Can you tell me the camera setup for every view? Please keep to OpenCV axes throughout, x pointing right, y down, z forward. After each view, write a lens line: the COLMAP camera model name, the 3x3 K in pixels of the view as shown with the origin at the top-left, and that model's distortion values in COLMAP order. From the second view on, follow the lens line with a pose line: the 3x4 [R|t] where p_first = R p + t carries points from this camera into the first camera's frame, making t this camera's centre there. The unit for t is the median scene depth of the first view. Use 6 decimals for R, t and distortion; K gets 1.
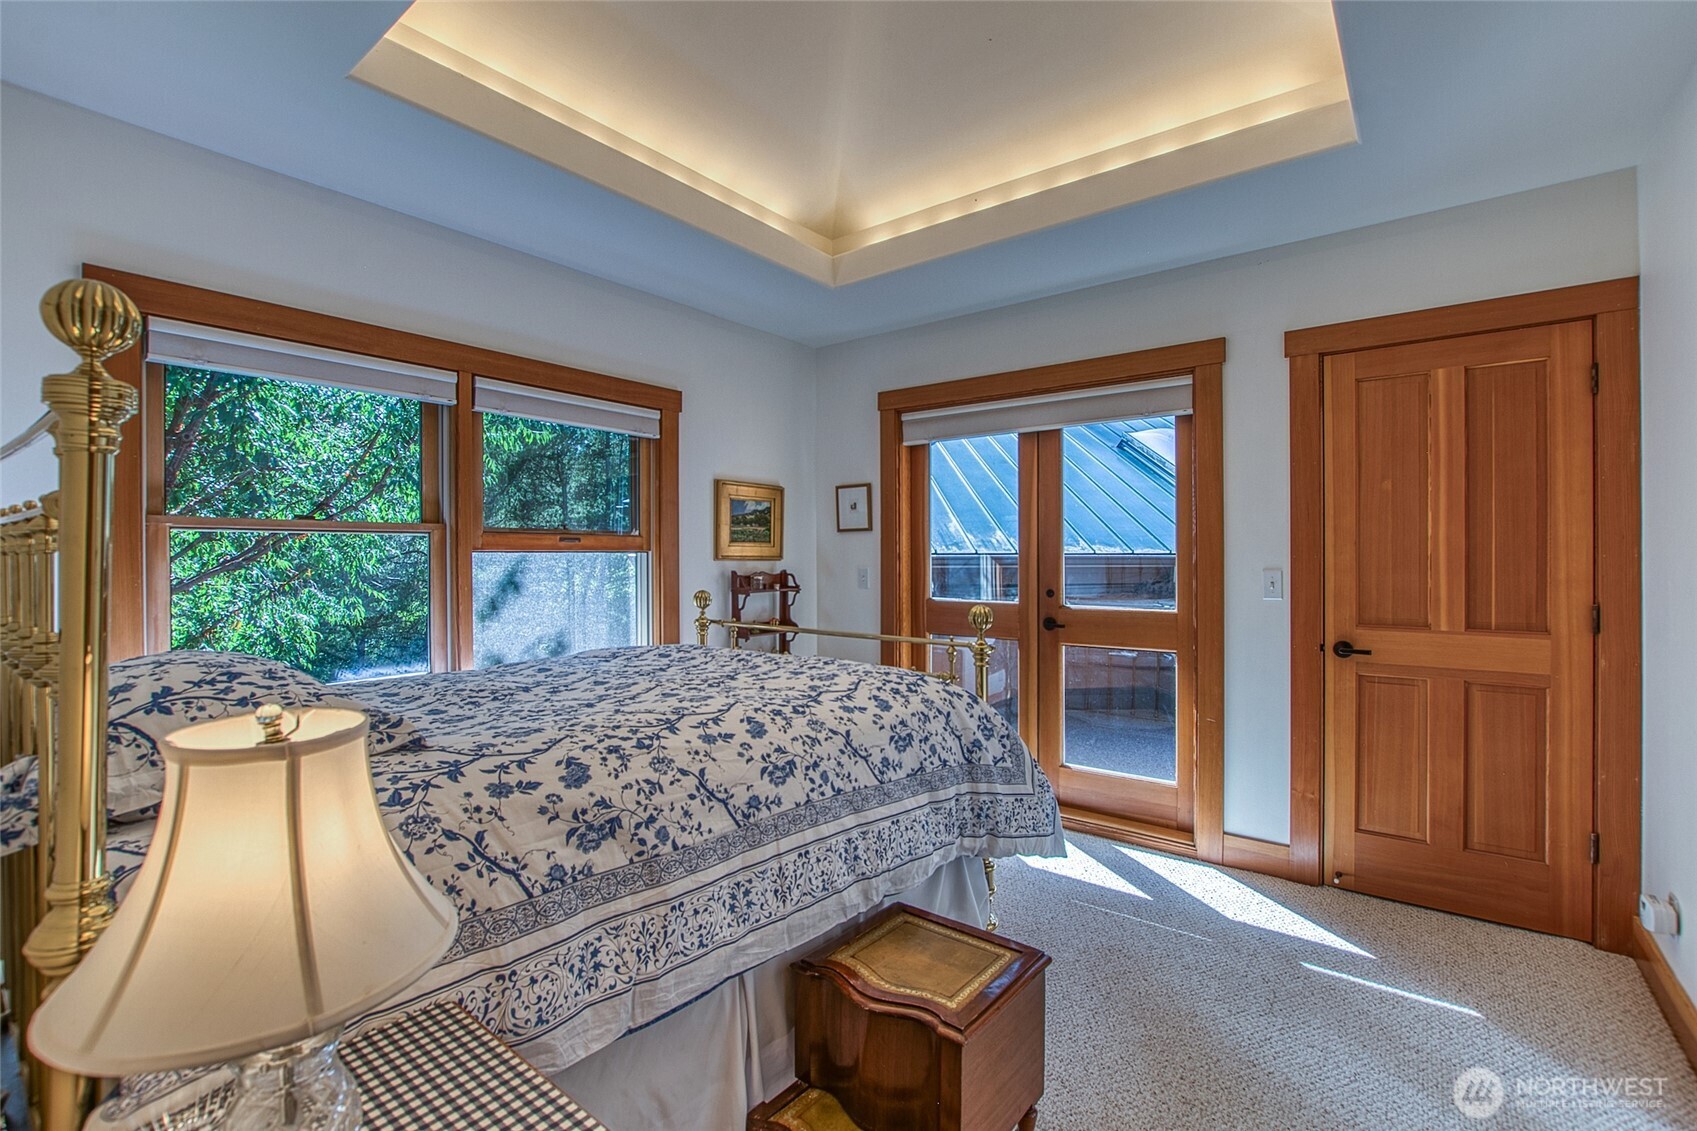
lens RADIAL K [[761.2, 0, 845.8], [0, 761.2, 564.4], [0, 0, 1]] dist [-0.004355, -0.000338]
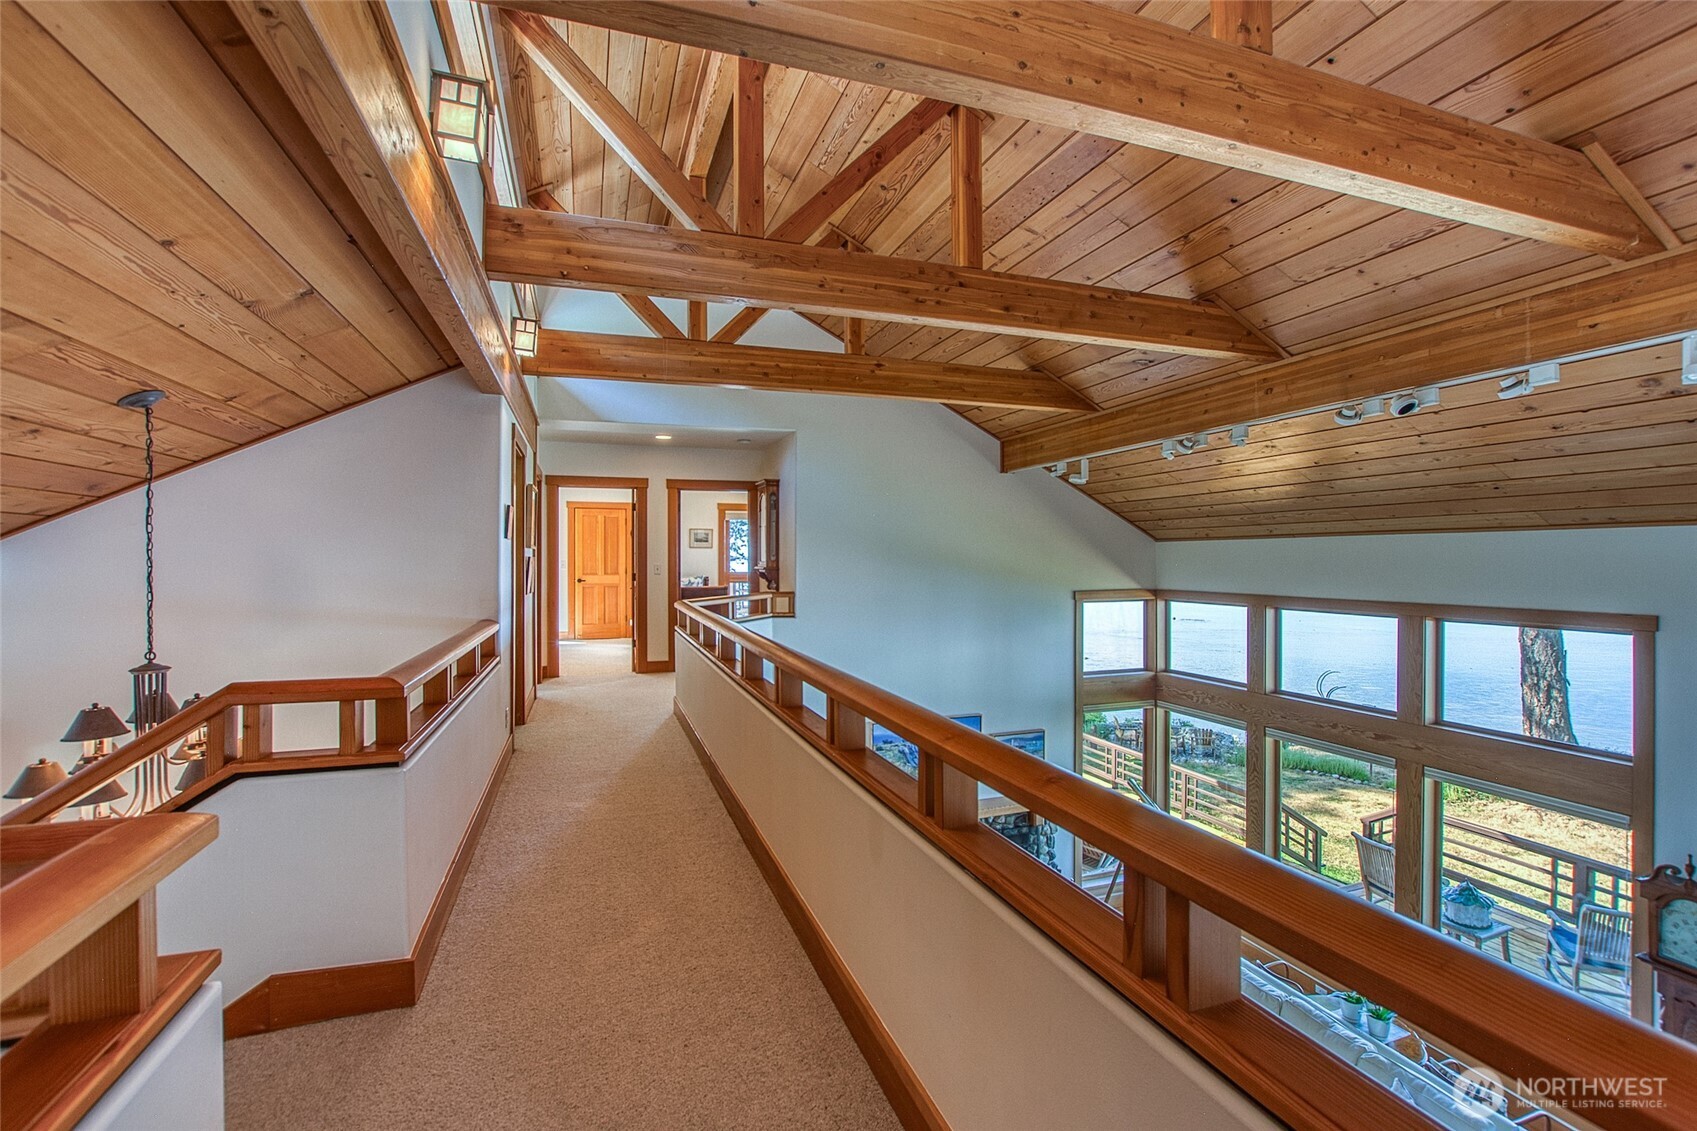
lens RADIAL K [[761.2, 0, 849.4], [0, 761.2, 567.8], [0, 0, 1]] dist [-0.004355, -0.000338]
pose [[0.546819, 0.000327, 0.837251, -2.022434], [-0.001377, 0.999999, 0.000509, 0.040750], [-0.837250, -0.001432, 0.546819, -2.508682]]
